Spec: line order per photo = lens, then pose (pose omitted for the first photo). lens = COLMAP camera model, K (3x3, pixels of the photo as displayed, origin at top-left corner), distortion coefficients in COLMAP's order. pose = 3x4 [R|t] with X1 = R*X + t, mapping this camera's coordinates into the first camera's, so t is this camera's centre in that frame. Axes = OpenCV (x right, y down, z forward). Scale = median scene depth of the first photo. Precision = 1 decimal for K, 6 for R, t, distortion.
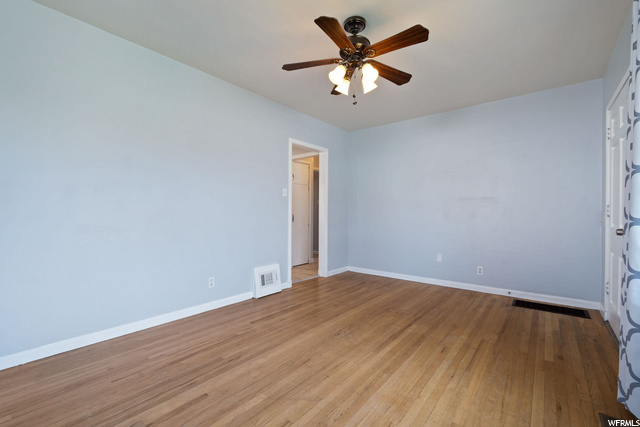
lens RADIAL K [[276.0, 0, 321.2], [0, 276.0, 212.3], [0, 0, 1]] dist [-0.001349, -0.000120]
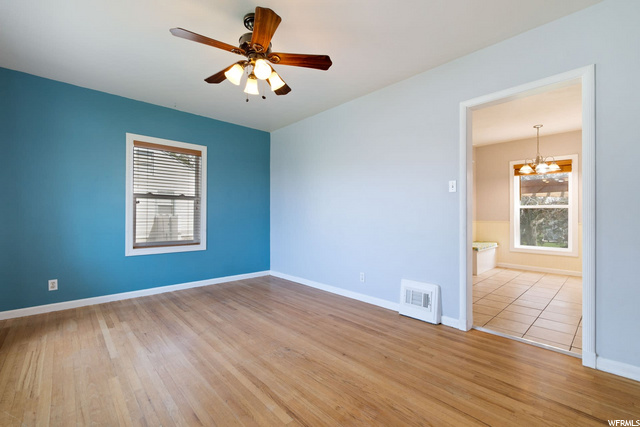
lens RADIAL K [[276.0, 0, 321.2], [0, 276.0, 212.3], [0, 0, 1]] dist [-0.001349, -0.000120]
pose [[-0.132740, -0.017353, -0.990999, 0.984905], [-0.000724, 0.999848, -0.017411, 0.007818], [0.991151, -0.001593, -0.132732, 1.272899]]
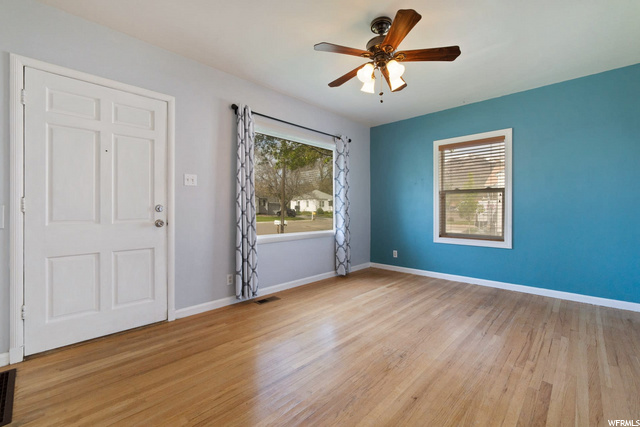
lens RADIAL K [[276.0, 0, 321.2], [0, 276.0, 212.3], [0, 0, 1]] dist [-0.001349, -0.000120]
pose [[-0.996642, -0.003876, 0.081785, 0.241017], [-0.003254, 0.999965, 0.007742, 0.008569], [-0.081813, 0.007450, -0.996620, 1.900645]]
